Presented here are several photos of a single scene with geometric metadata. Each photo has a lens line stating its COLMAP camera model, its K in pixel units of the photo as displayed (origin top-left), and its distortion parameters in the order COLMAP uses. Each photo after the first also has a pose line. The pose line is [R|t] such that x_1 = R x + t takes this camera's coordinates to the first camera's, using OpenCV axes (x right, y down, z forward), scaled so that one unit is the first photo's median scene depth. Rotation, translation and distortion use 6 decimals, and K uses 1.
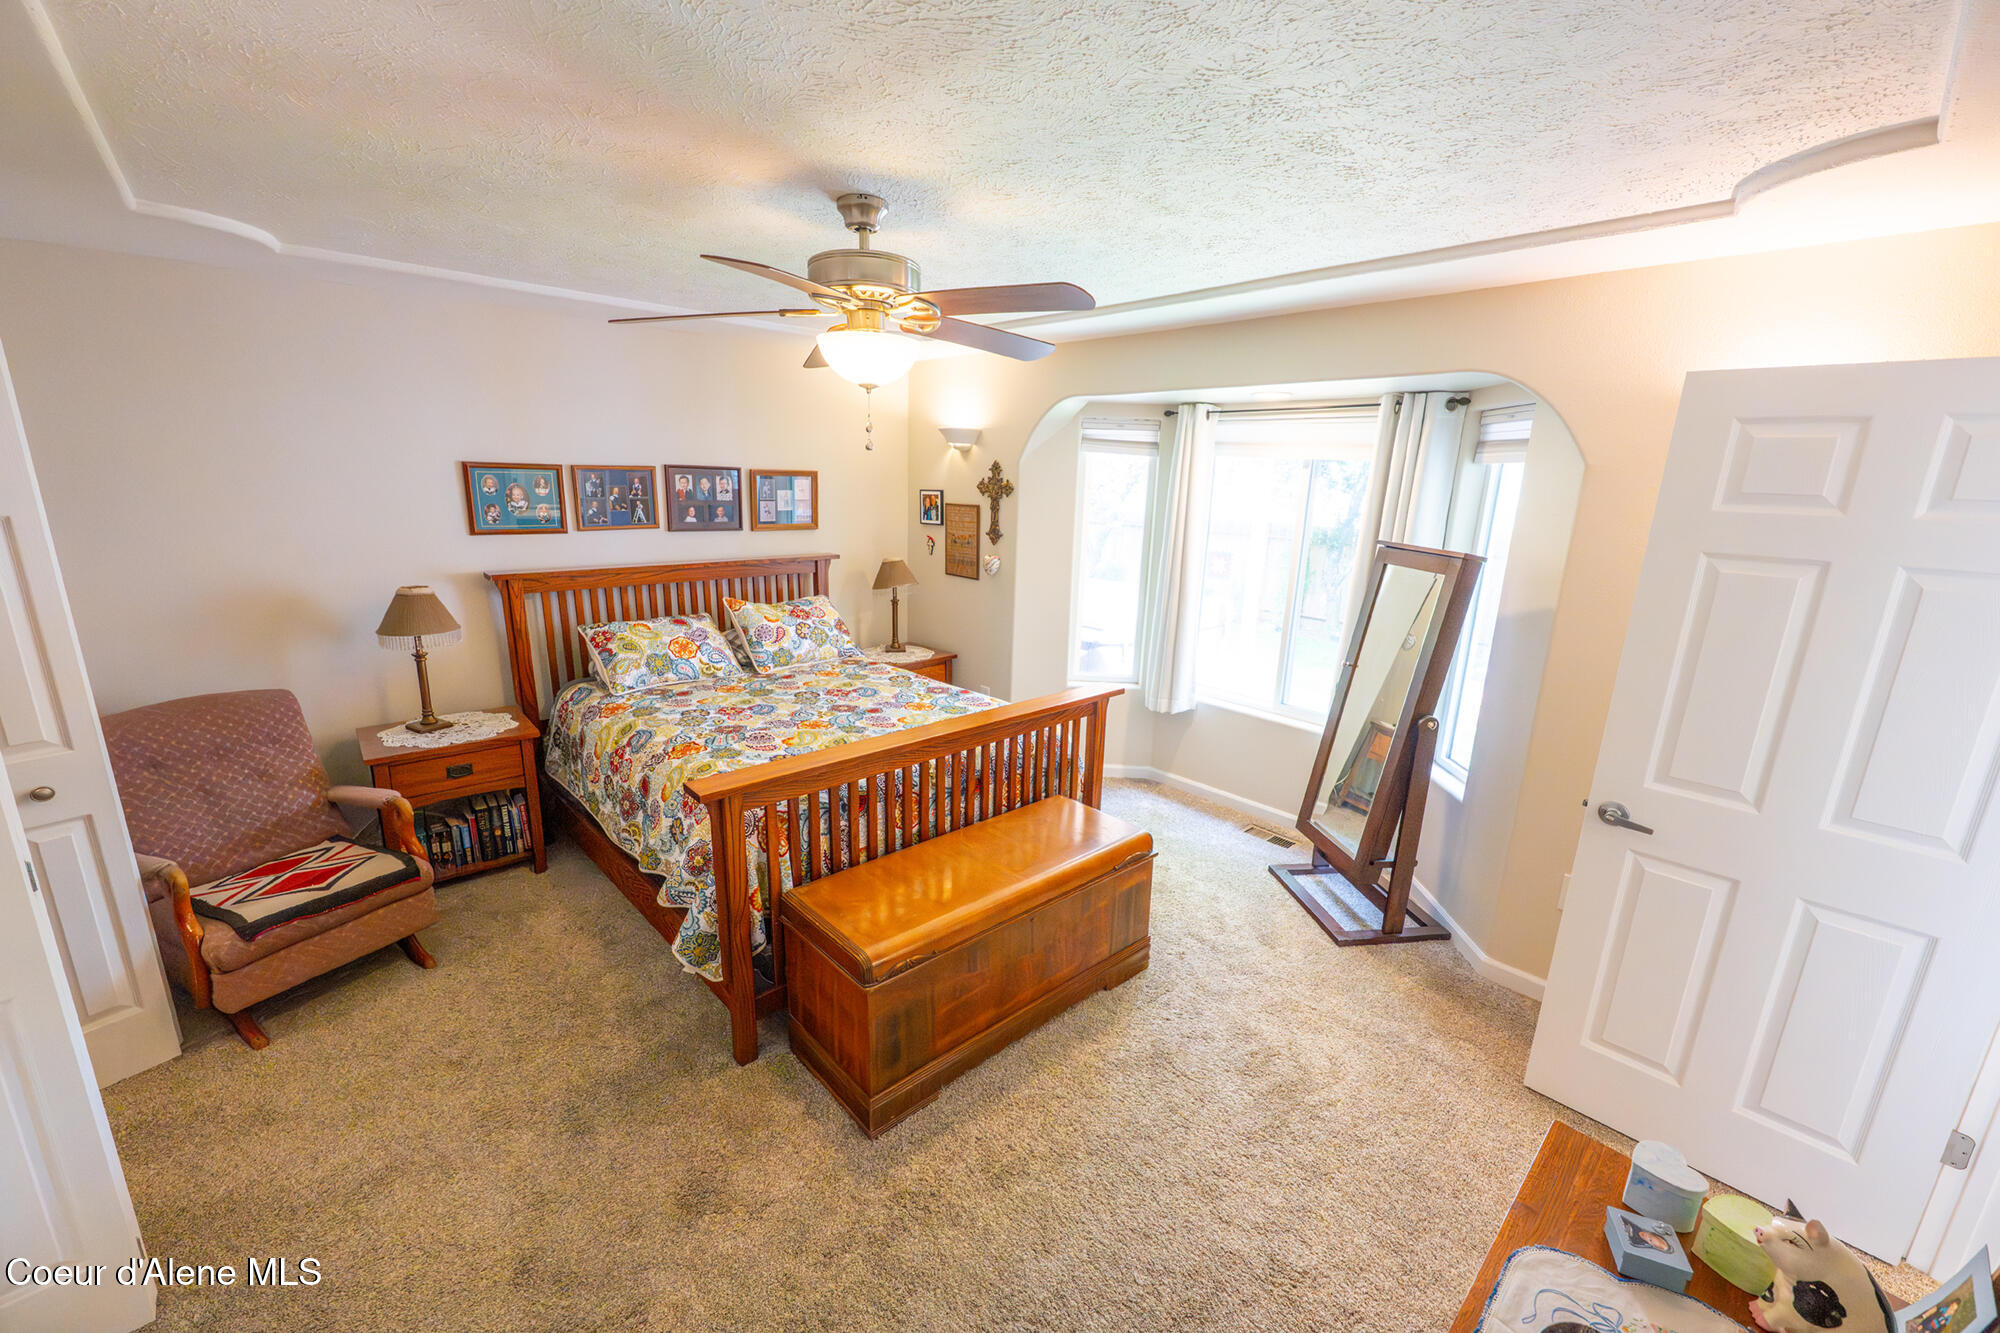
lens RADIAL K [[787.3, 0, 998.6], [0, 787.3, 664.5], [0, 0, 1]] dist [-0.000682, 0.000201]
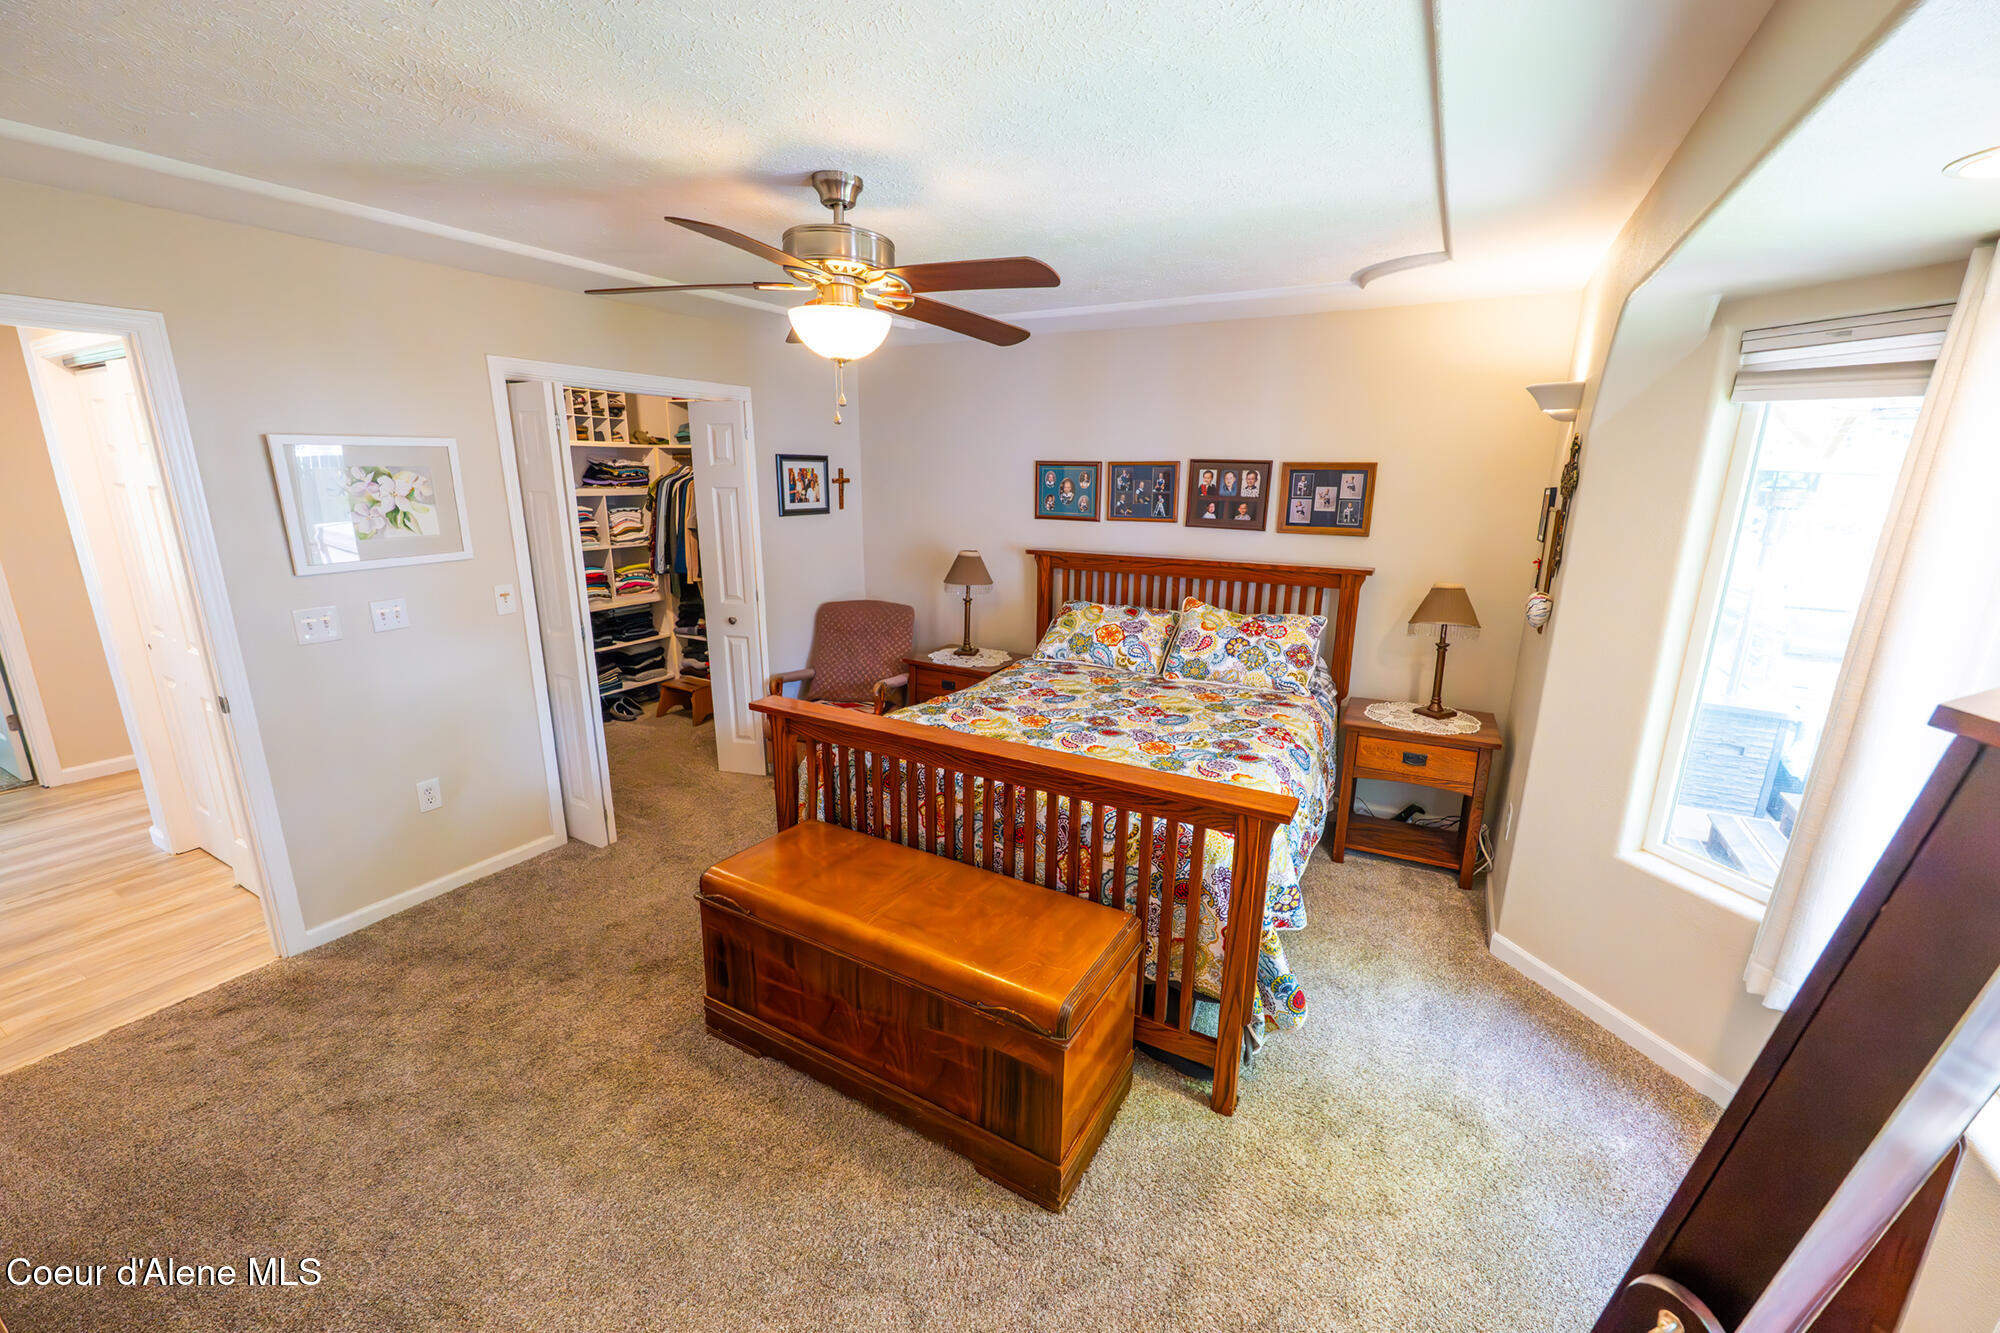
lens RADIAL K [[787.3, 0, 998.6], [0, 787.3, 664.5], [0, 0, 1]] dist [-0.000682, 0.000201]
pose [[0.303917, 0.203280, -0.930759, 0.554569], [-0.226611, 0.964356, 0.136623, -0.096666], [0.925355, 0.169398, 0.339149, 0.550654]]
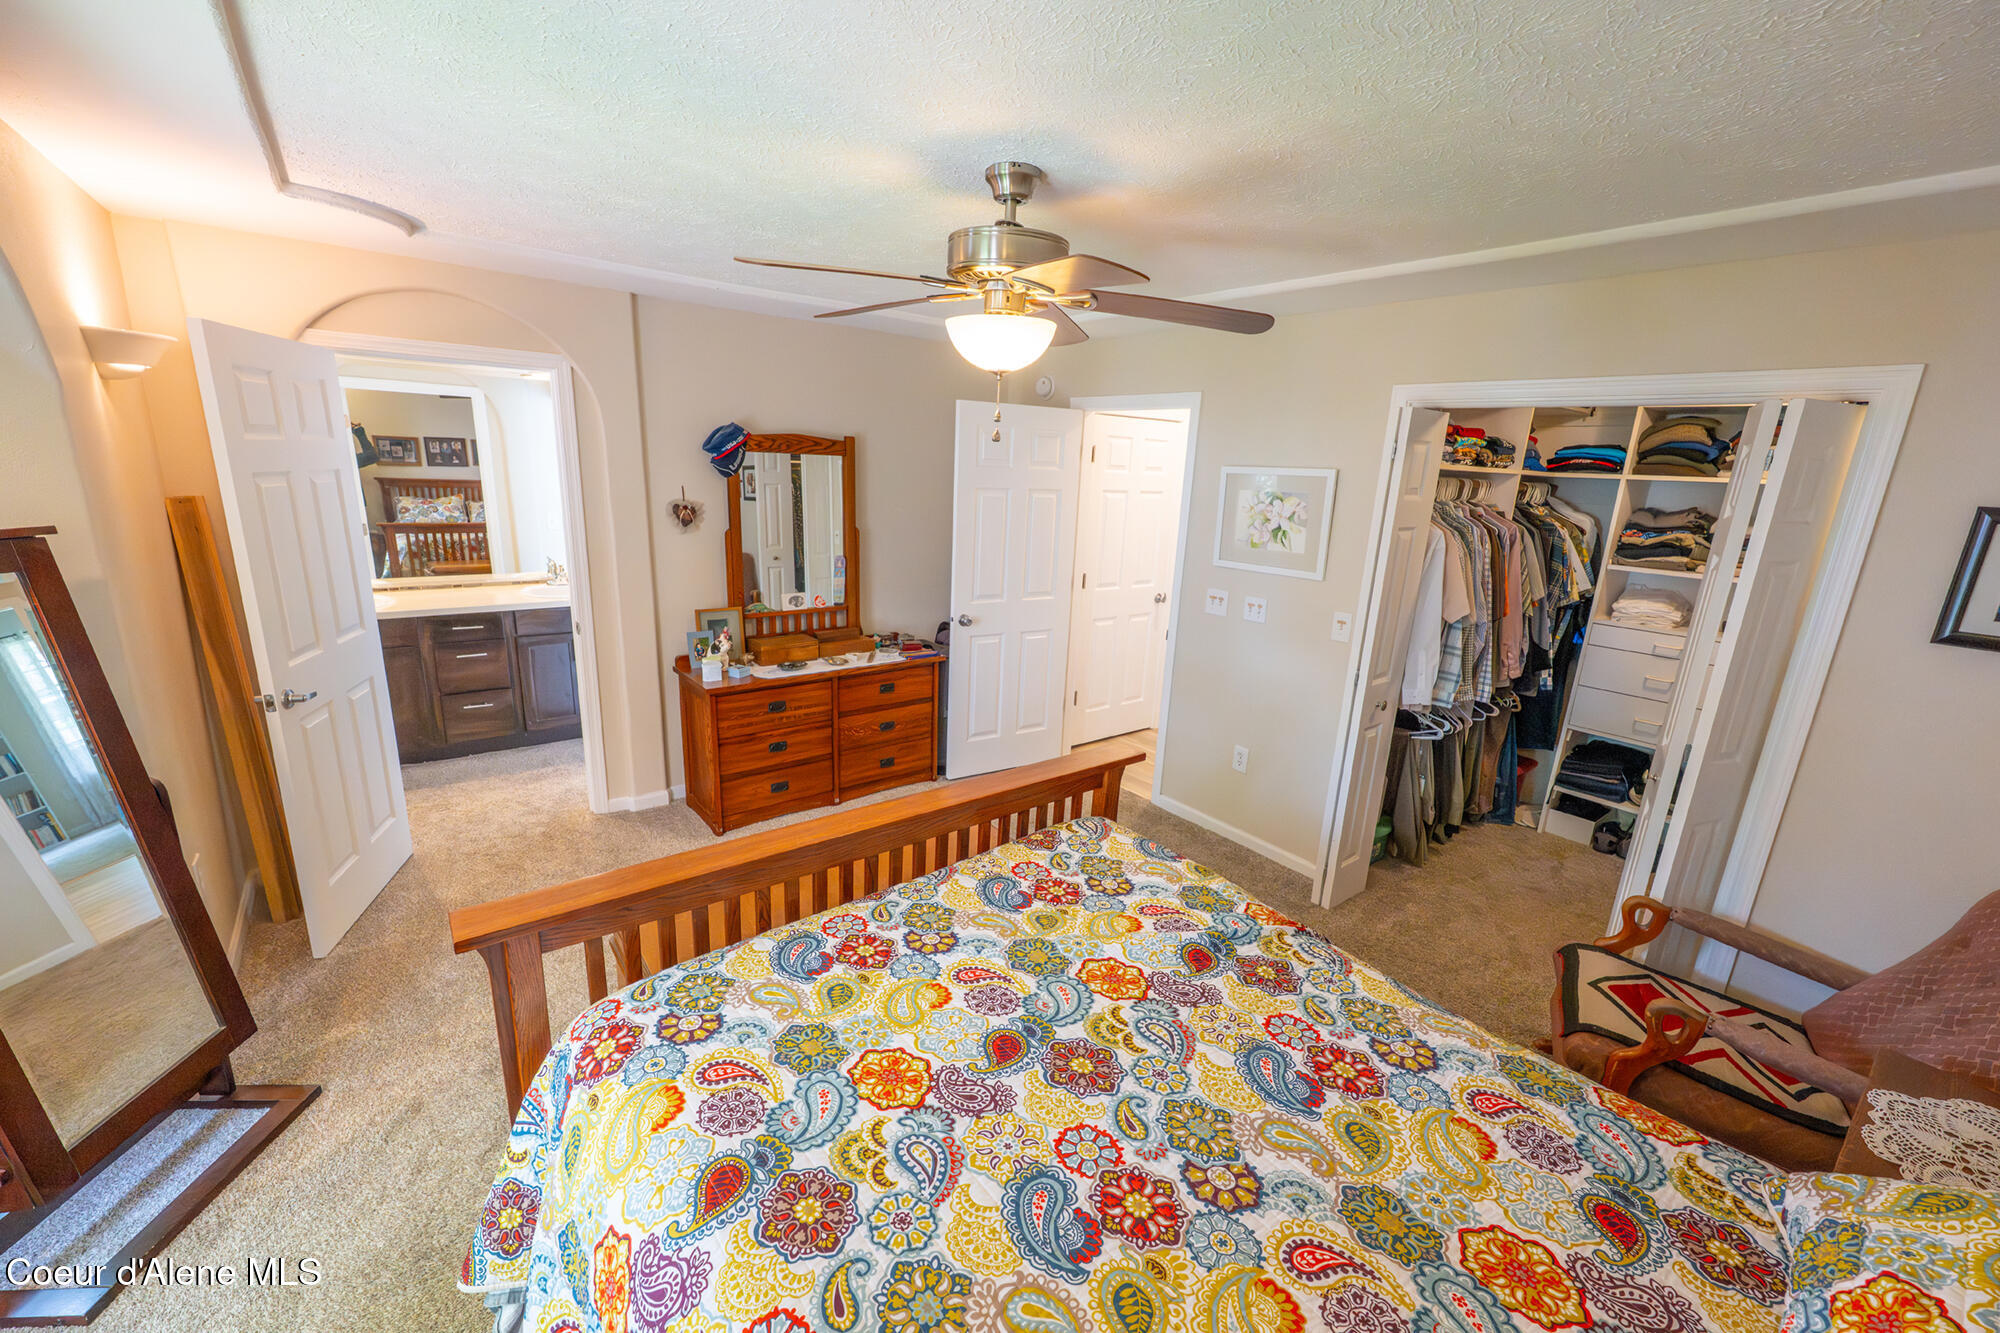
lens RADIAL K [[787.3, 0, 998.6], [0, 787.3, 664.5], [0, 0, 1]] dist [-0.000682, 0.000201]
pose [[-0.994023, -0.092456, 0.058049, -0.151207], [-0.053661, 0.876871, 0.477722, -0.299462], [-0.095070, 0.471752, -0.876591, 1.197223]]
